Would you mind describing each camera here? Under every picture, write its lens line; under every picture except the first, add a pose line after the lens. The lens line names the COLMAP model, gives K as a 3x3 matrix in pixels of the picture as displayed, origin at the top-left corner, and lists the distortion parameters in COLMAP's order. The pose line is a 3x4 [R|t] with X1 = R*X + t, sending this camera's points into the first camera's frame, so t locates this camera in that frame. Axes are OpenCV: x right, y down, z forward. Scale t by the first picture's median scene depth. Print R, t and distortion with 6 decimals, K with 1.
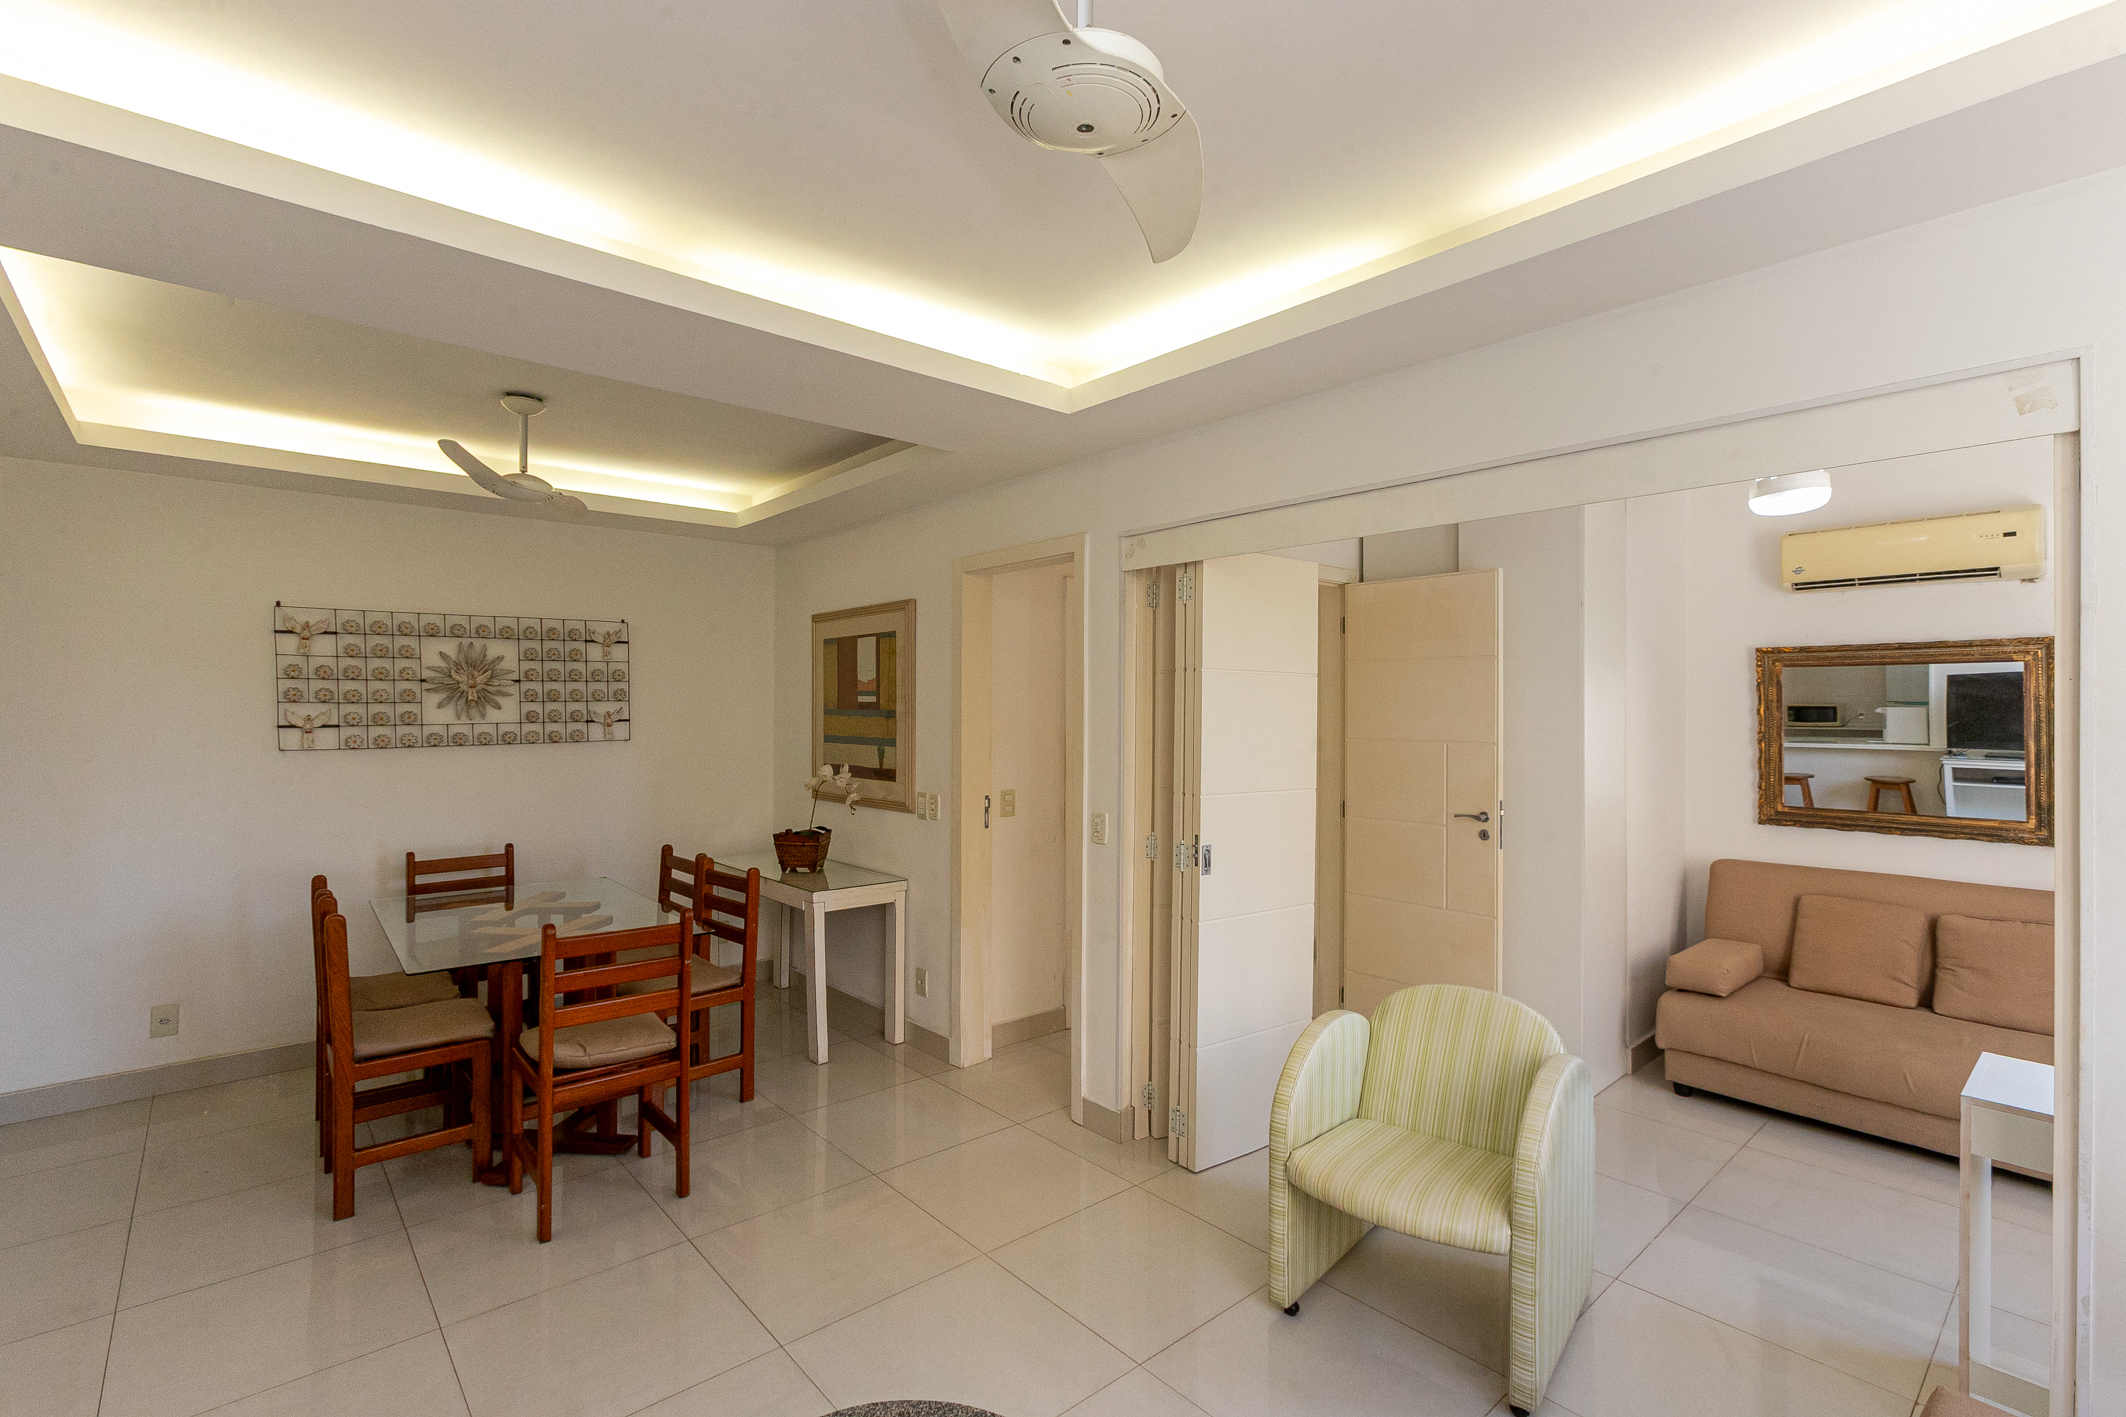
lens RADIAL K [[985.8, 0, 1067.9], [0, 985.8, 698.5], [0, 0, 1]] dist [0.013472, 0.002193]
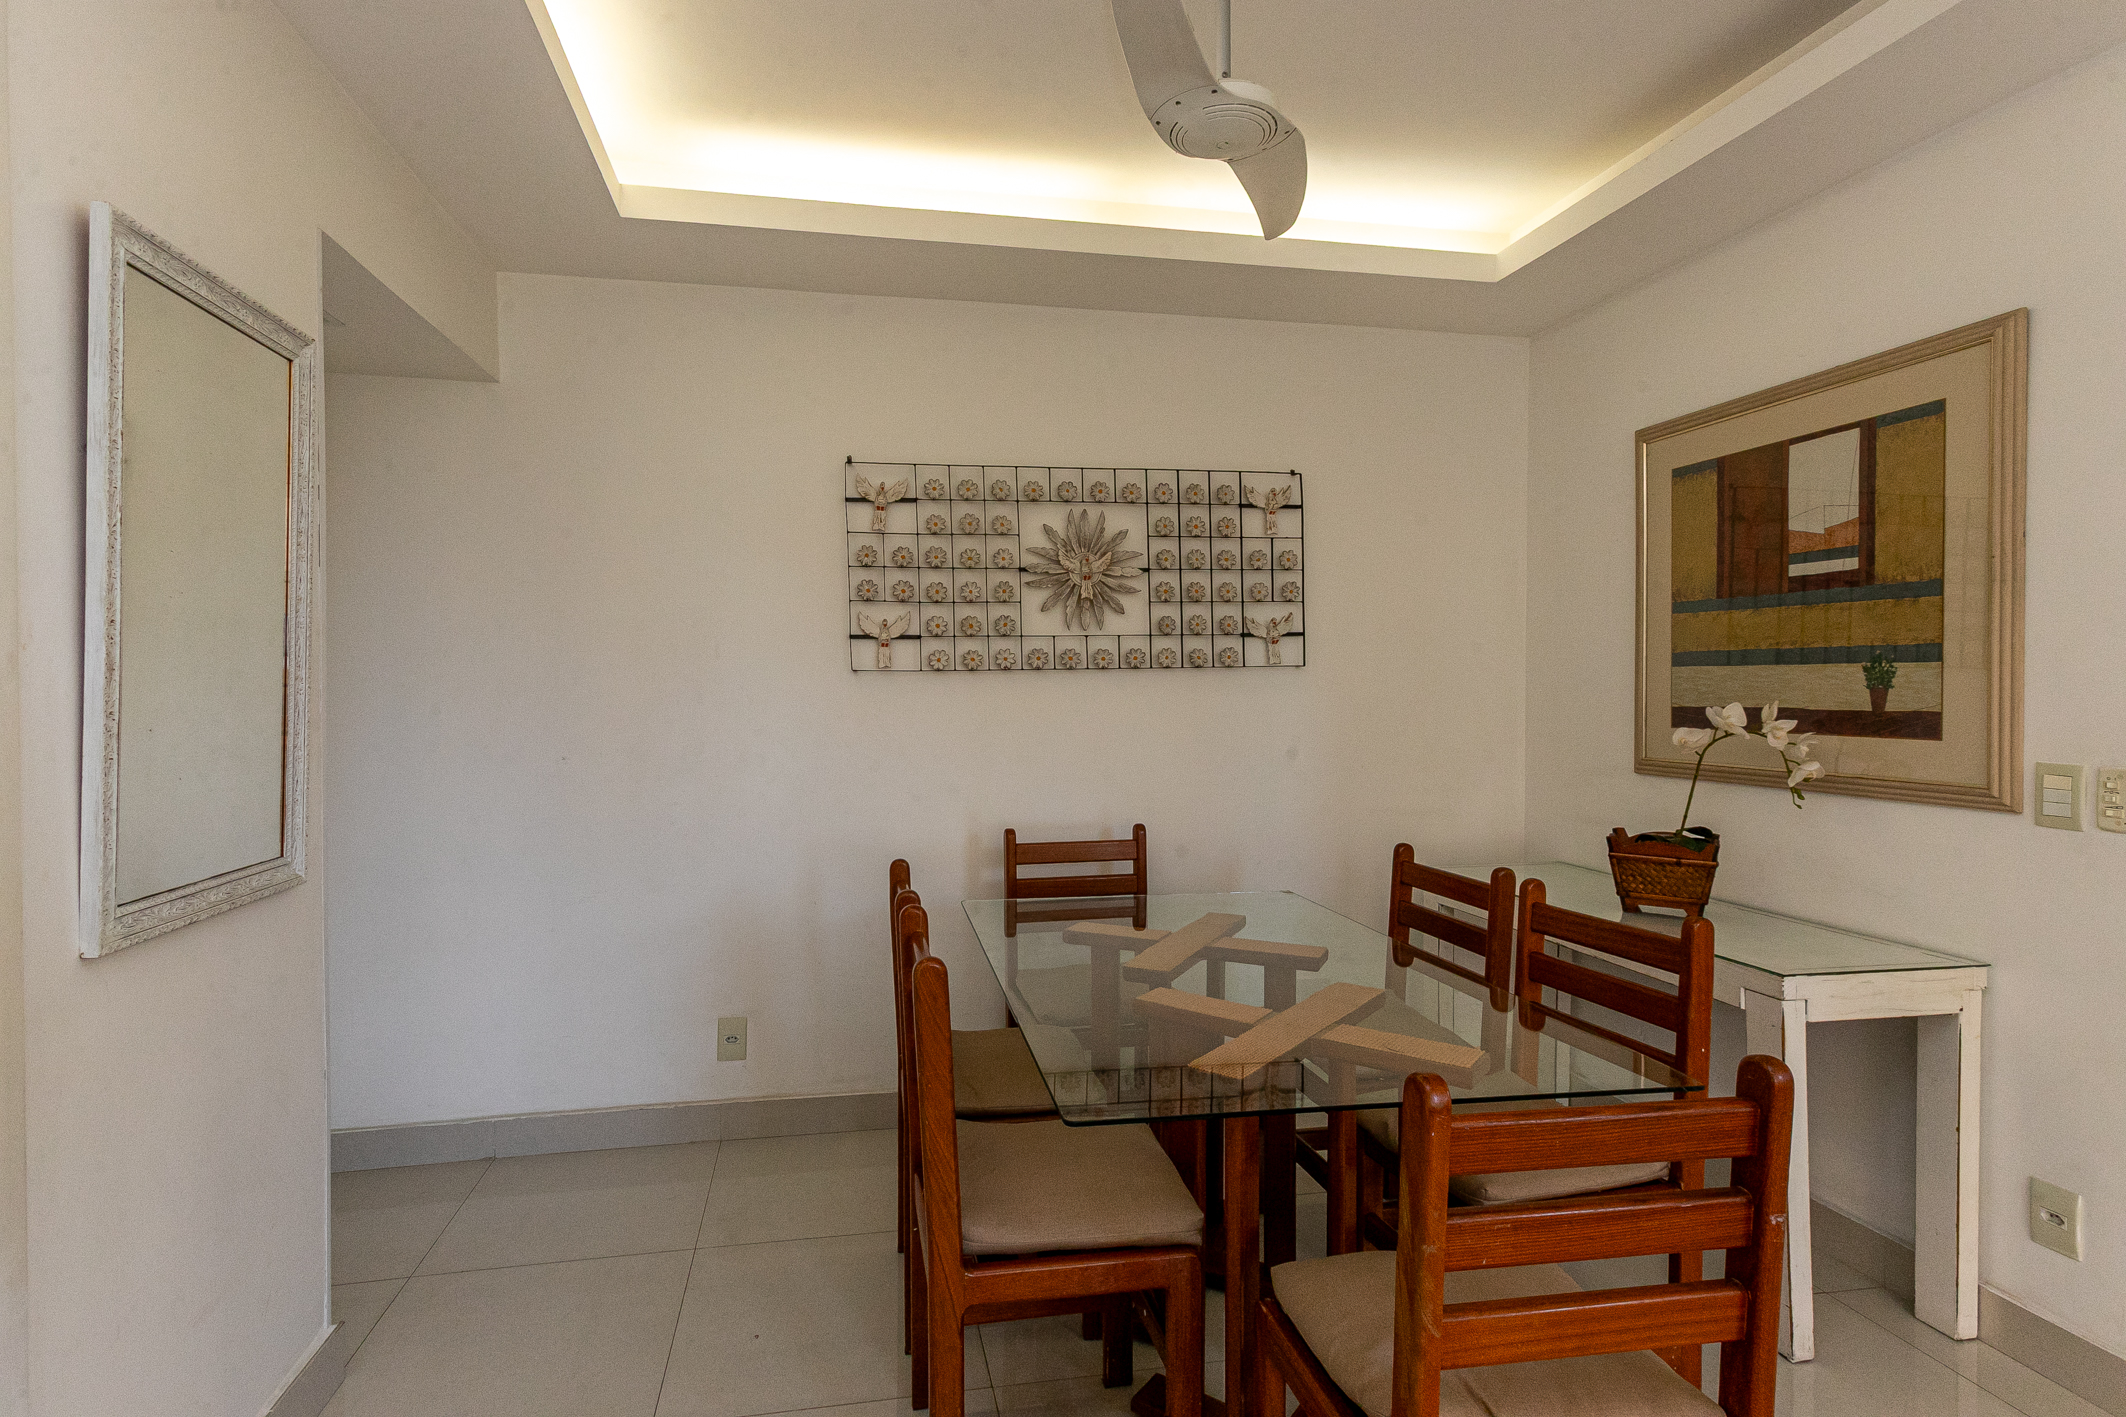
lens RADIAL K [[985.8, 0, 1067.9], [0, 985.8, 698.5], [0, 0, 1]] dist [0.013472, 0.002193]
pose [[0.891640, 0.002176, -0.452740, -0.322264], [0.002875, 0.999941, 0.010470, 0.059809], [0.452736, -0.010637, 0.891581, 0.422930]]
